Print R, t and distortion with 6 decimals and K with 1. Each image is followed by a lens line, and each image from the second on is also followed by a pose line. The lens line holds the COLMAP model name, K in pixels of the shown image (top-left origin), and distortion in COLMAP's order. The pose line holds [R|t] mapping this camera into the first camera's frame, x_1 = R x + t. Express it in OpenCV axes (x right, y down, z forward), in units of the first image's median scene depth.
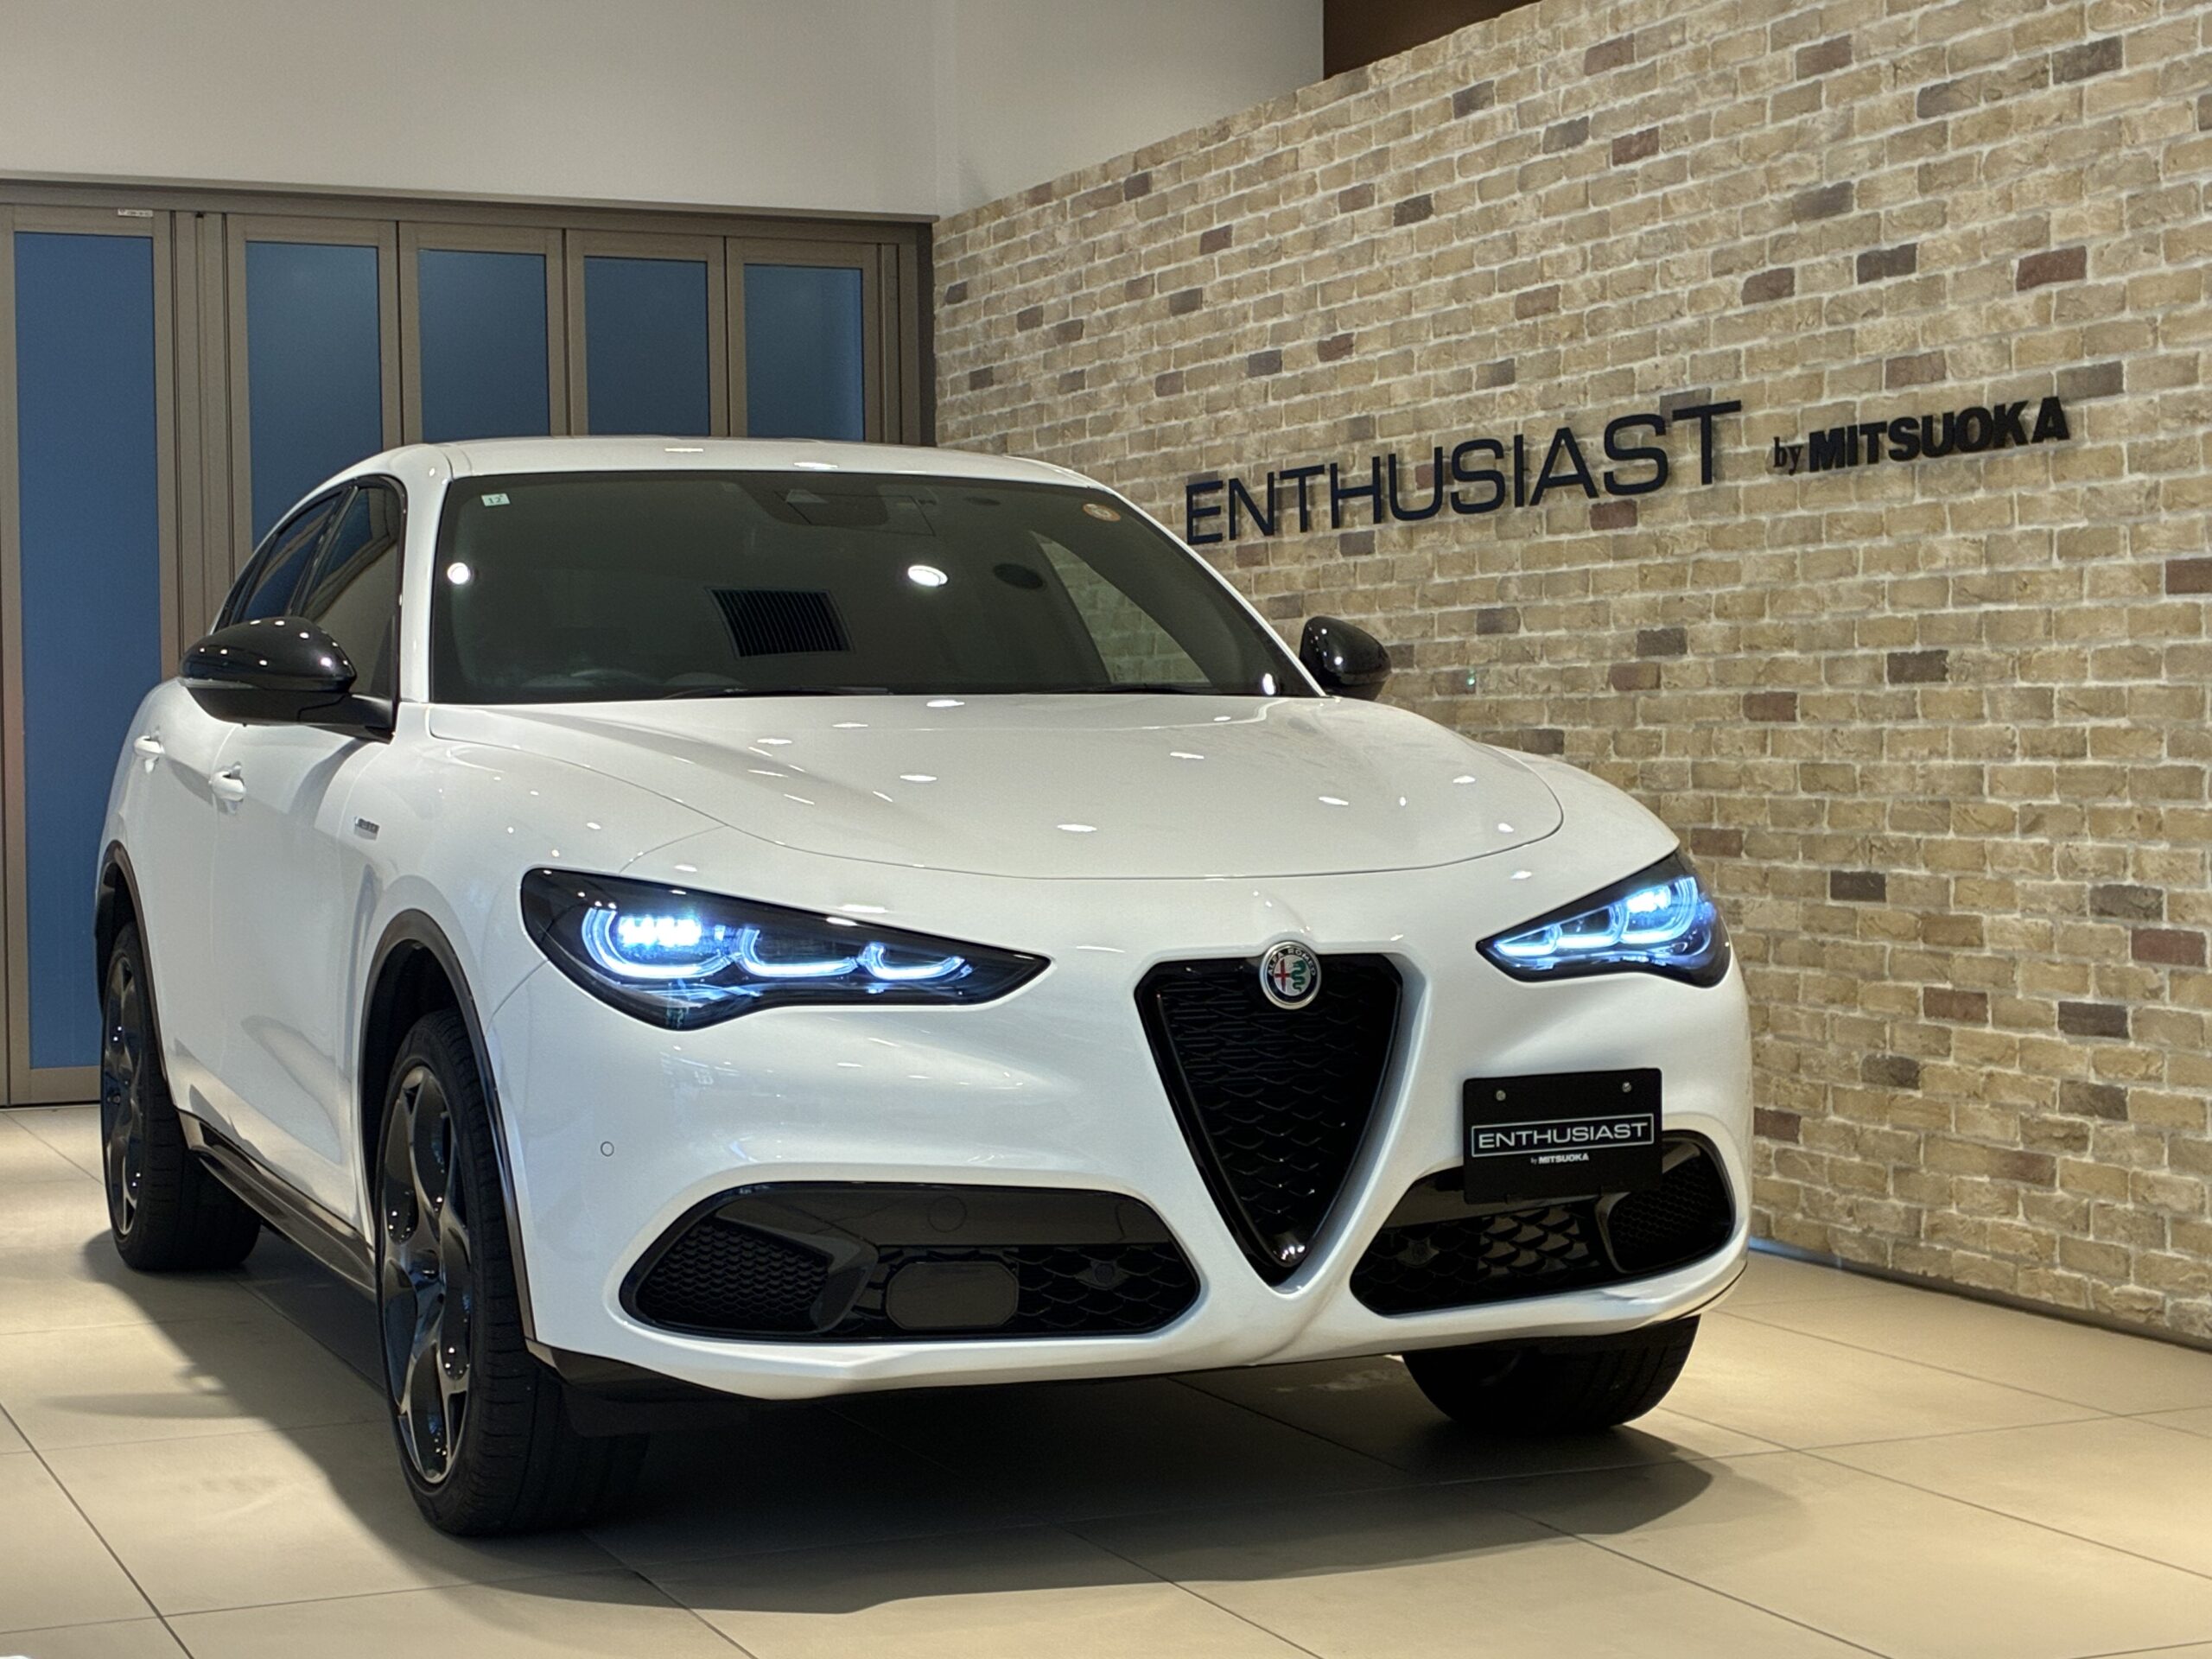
lens RADIAL K [[3899.8, 0, 1111.5], [0, 3899.8, 834.3], [0, 0, 1]] dist [0.143869, 0.000000]
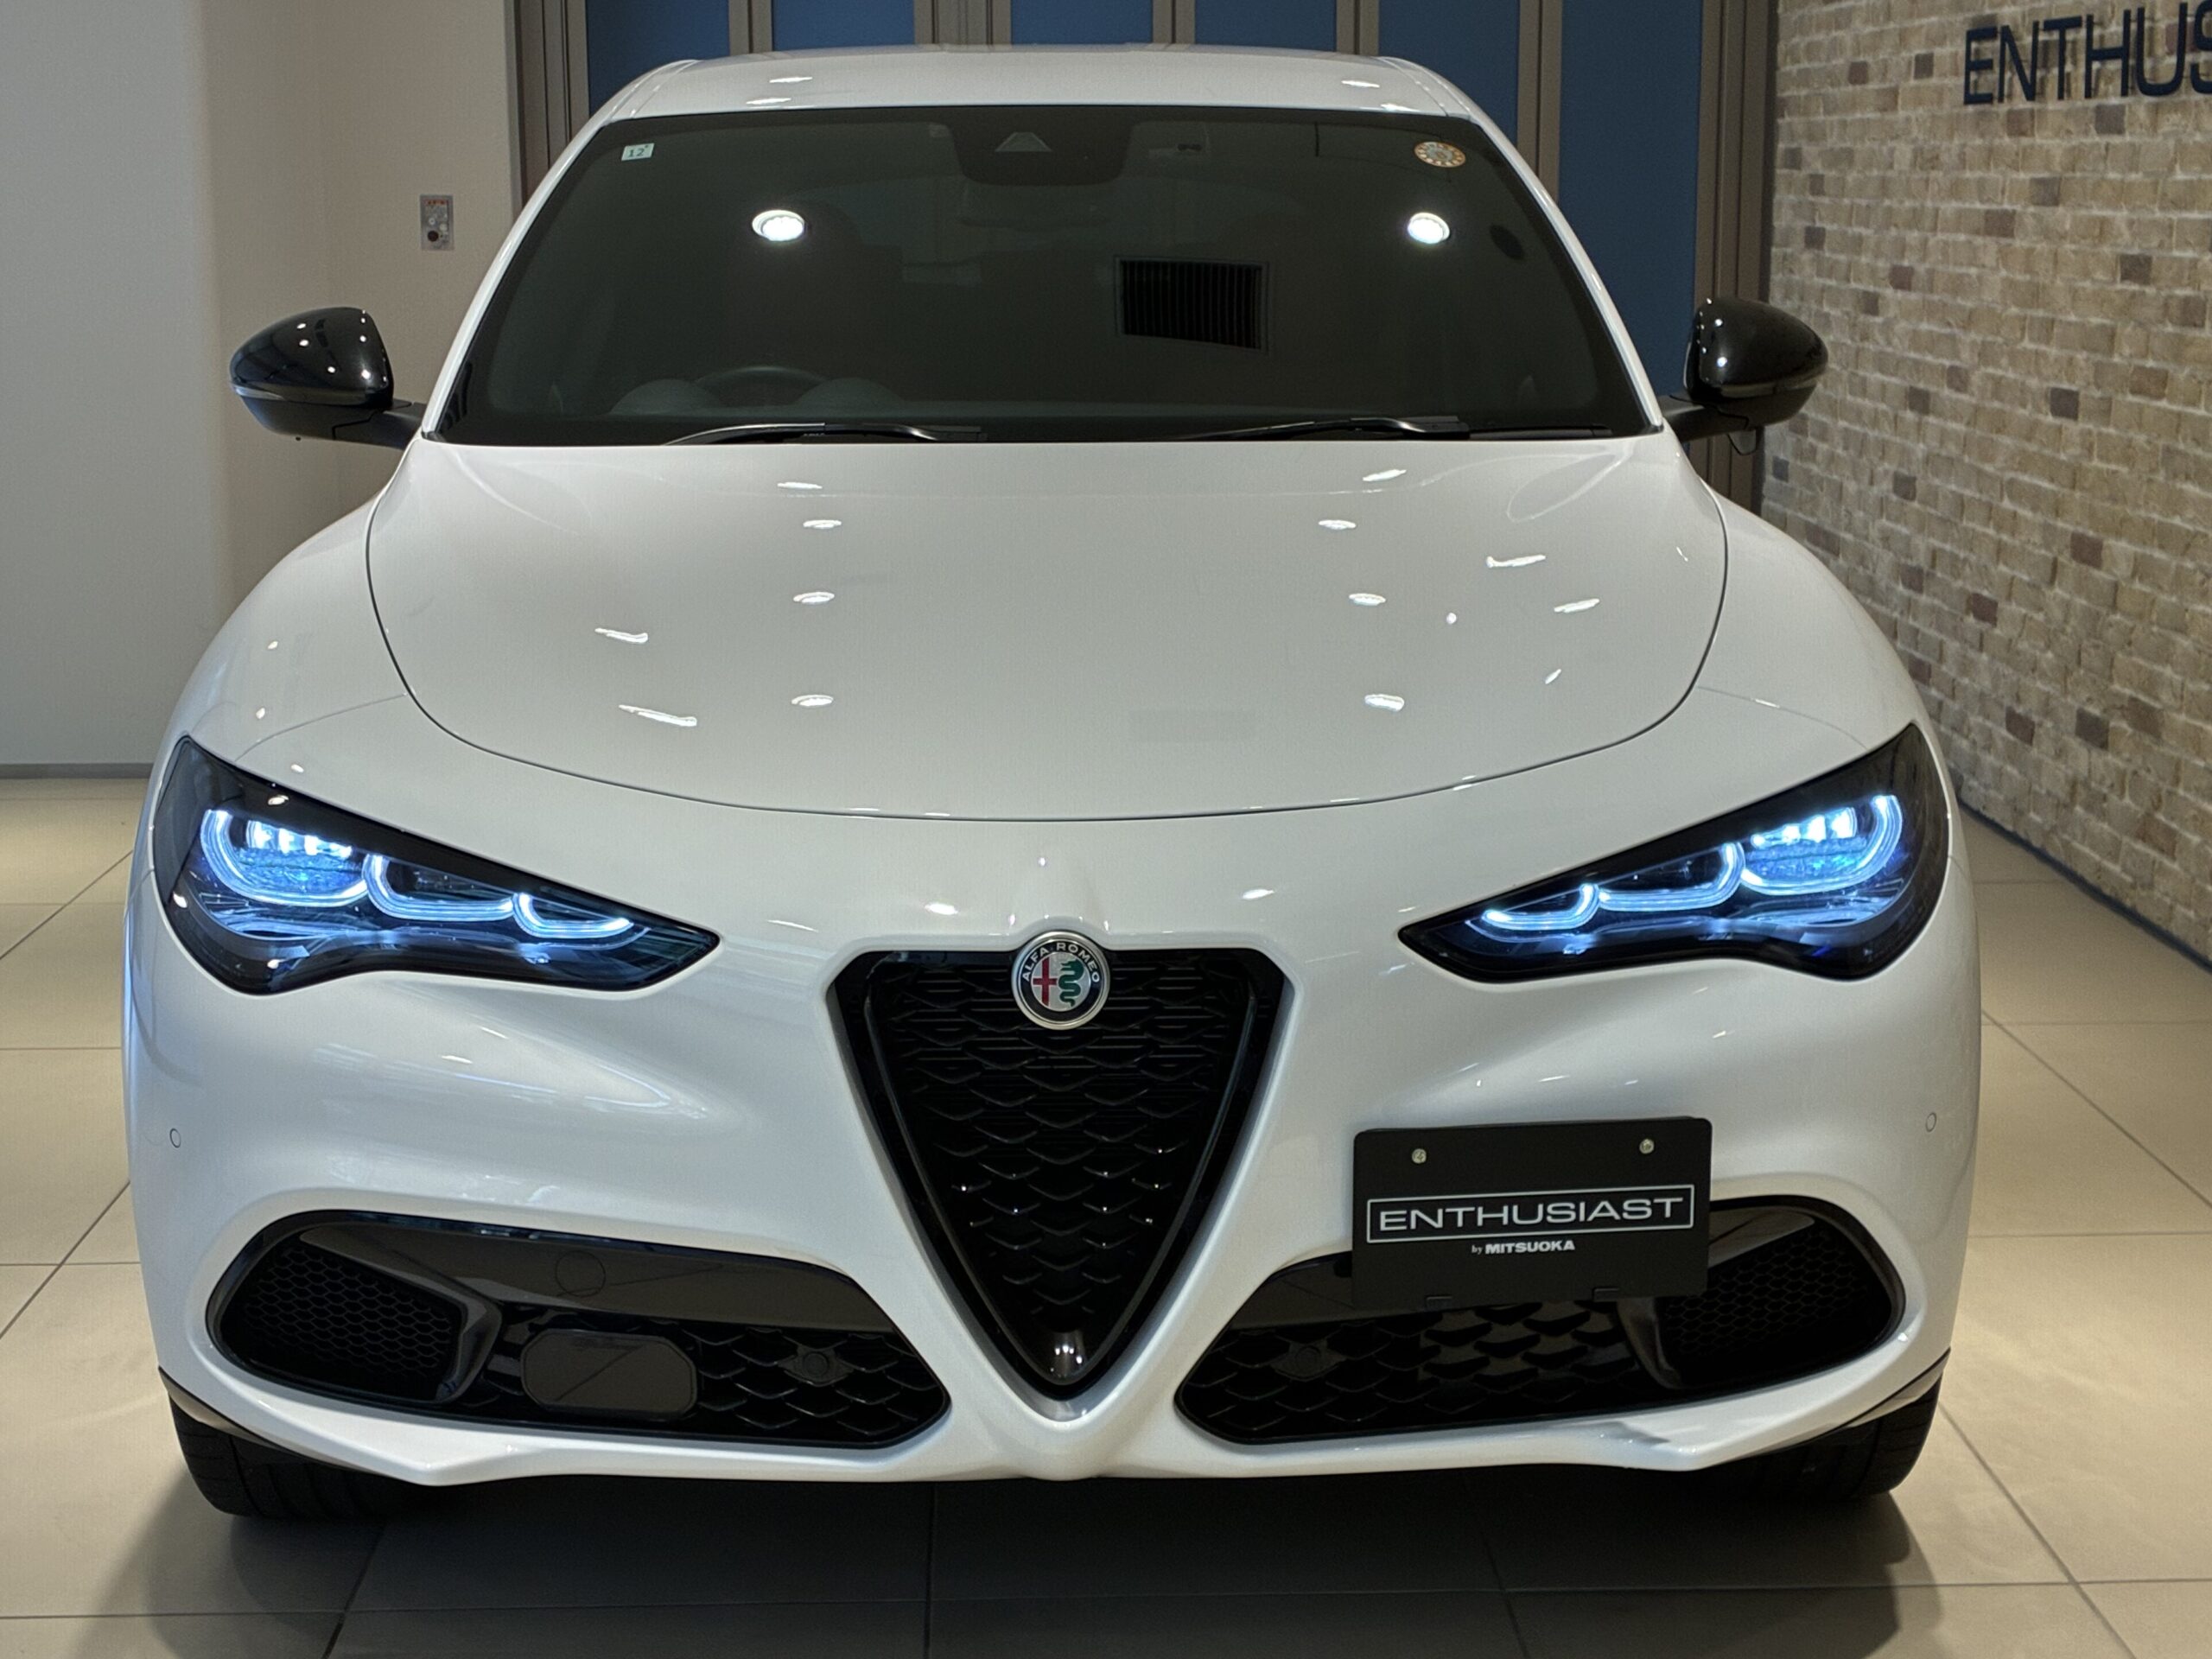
lens RADIAL K [[3600.4, 0, 1097.1], [0, 3600.4, 822.4], [0, 0, 1]] dist [0.056192, 0.000000]
pose [[0.928887, 0.076199, -0.362440, 0.211277], [-0.016932, 0.986320, 0.163969, -0.071946], [0.369976, -0.146172, 0.917470, 0.324352]]
